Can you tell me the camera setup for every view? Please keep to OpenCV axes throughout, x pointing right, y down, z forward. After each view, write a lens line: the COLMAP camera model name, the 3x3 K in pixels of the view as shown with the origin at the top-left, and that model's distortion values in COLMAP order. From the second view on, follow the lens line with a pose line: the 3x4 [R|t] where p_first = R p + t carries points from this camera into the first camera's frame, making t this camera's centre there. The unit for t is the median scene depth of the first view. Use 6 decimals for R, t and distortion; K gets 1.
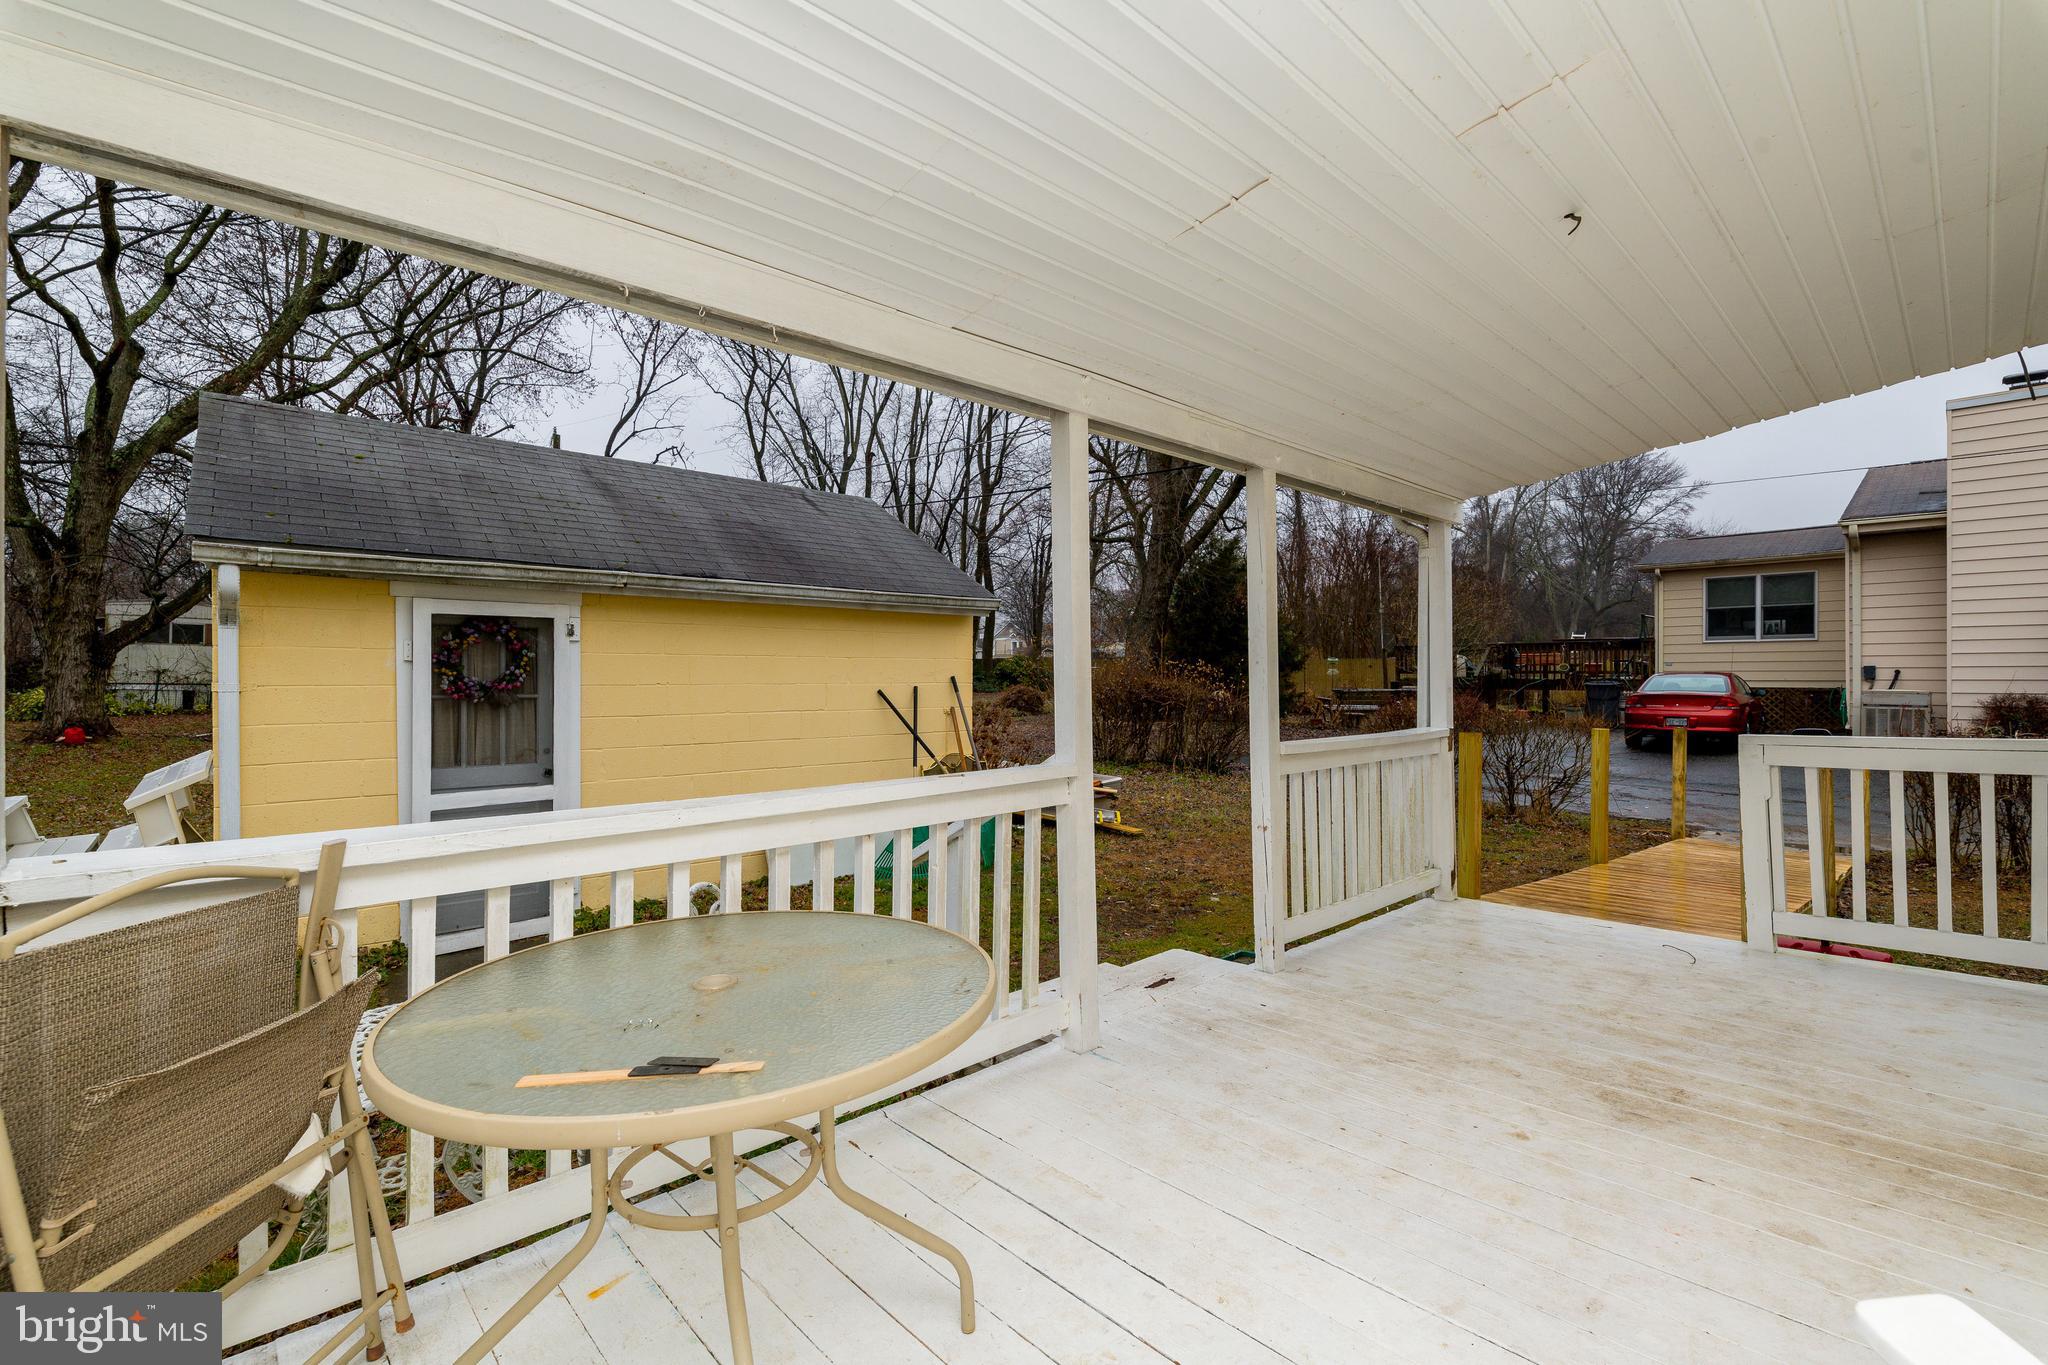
lens RADIAL K [[895.9, 0, 1023.1], [0, 895.9, 675.0], [0, 0, 1]] dist [-0.020023, -0.000053]
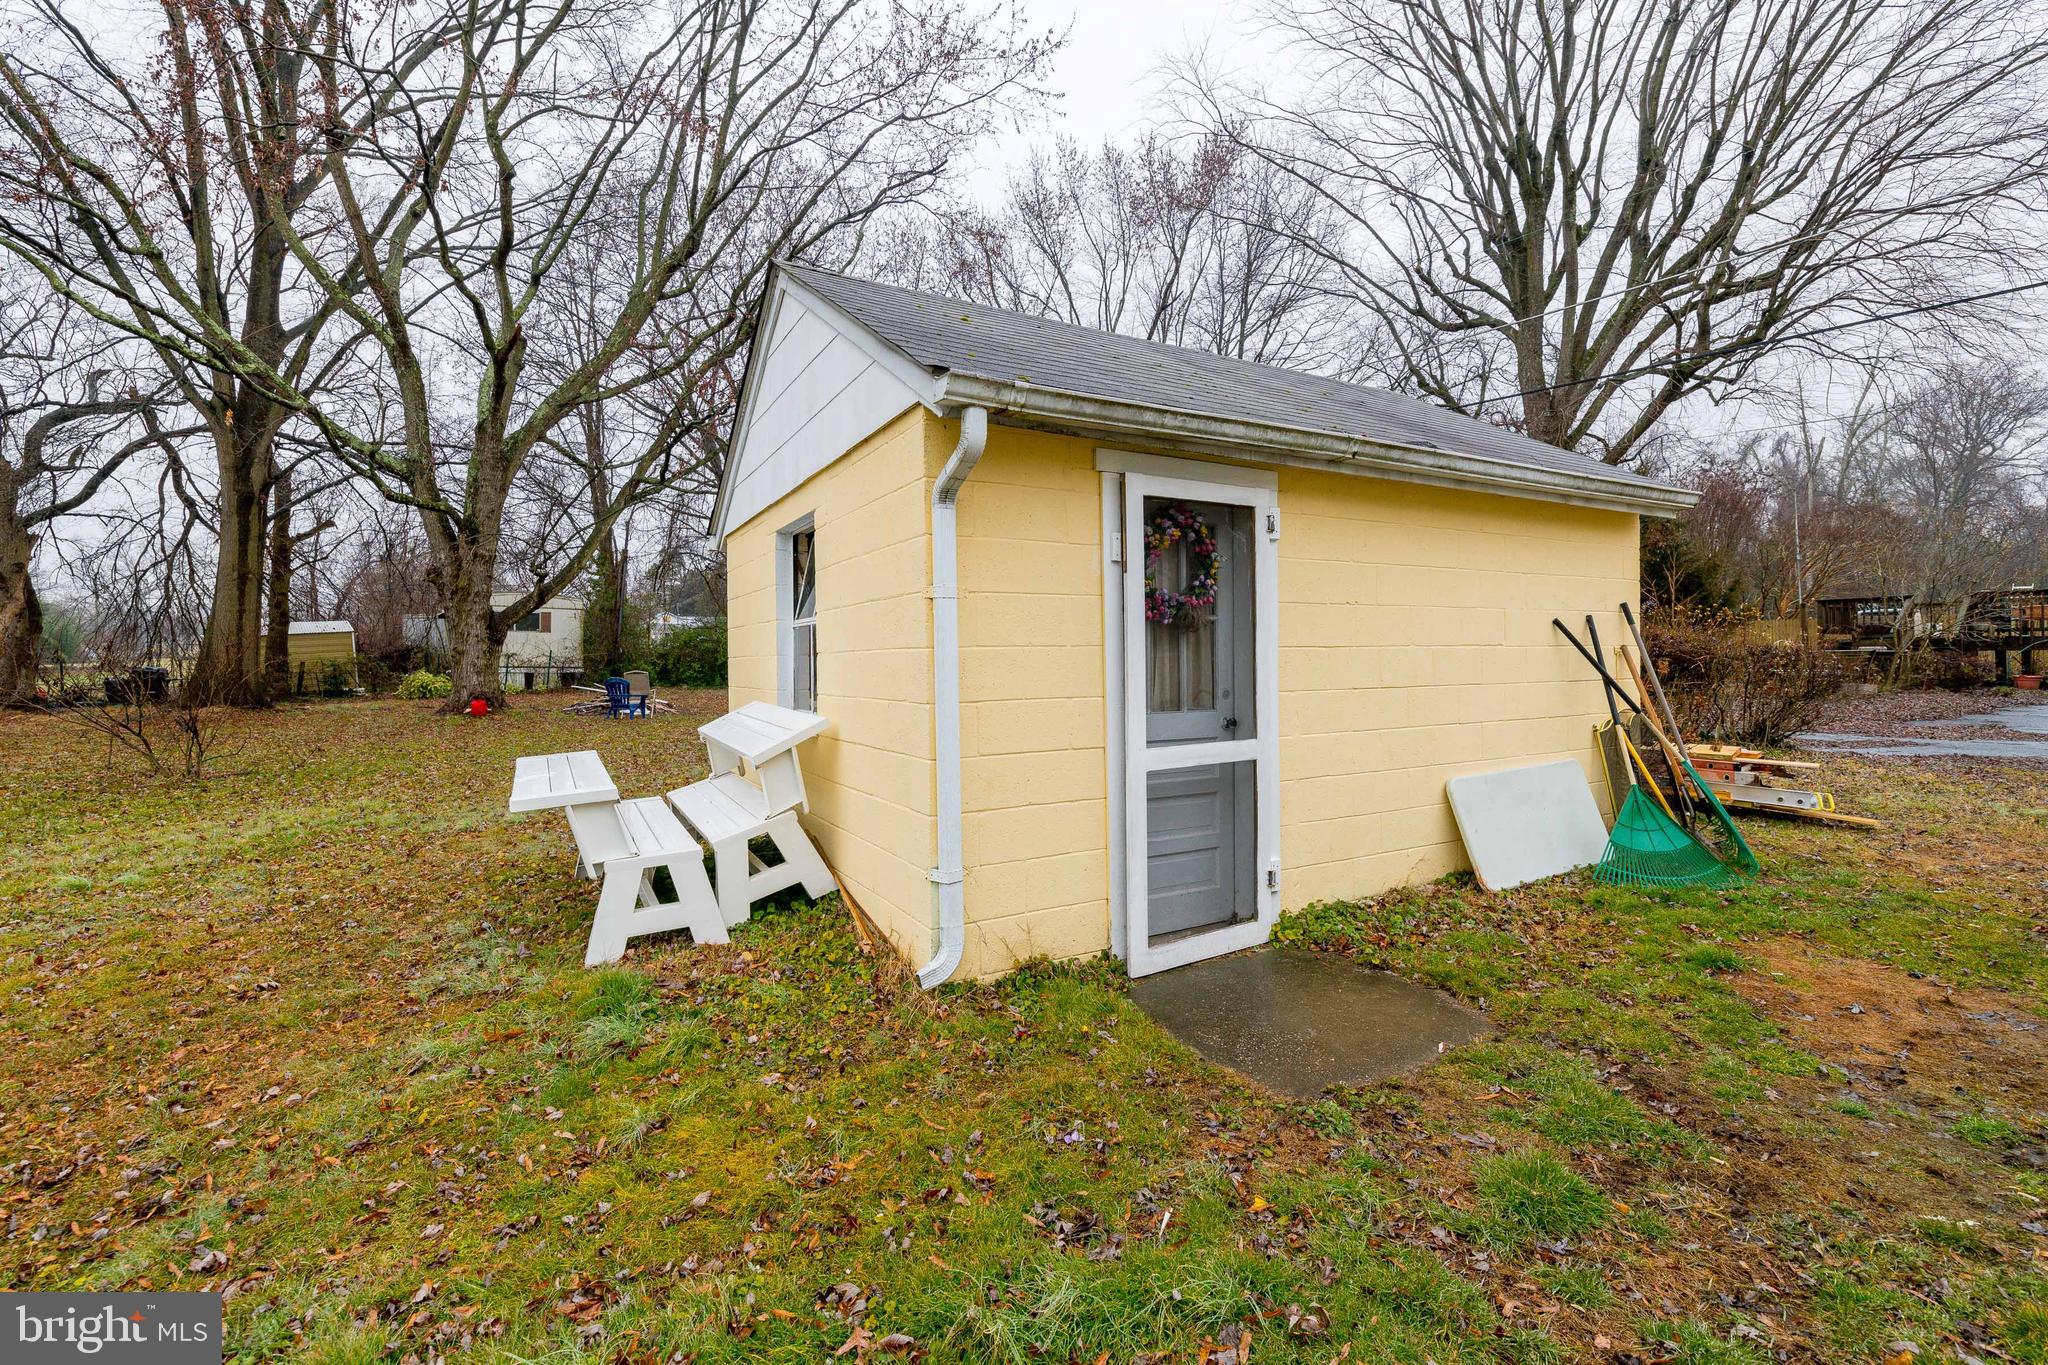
lens RADIAL K [[895.9, 0, 1023.3], [0, 895.9, 666.5], [0, 0, 1]] dist [-0.020023, -0.000053]
pose [[0.974896, -0.011902, -0.222343, -0.198540], [0.013984, 0.999872, 0.007792, 0.020494], [0.222221, -0.010706, 0.974937, 0.091773]]
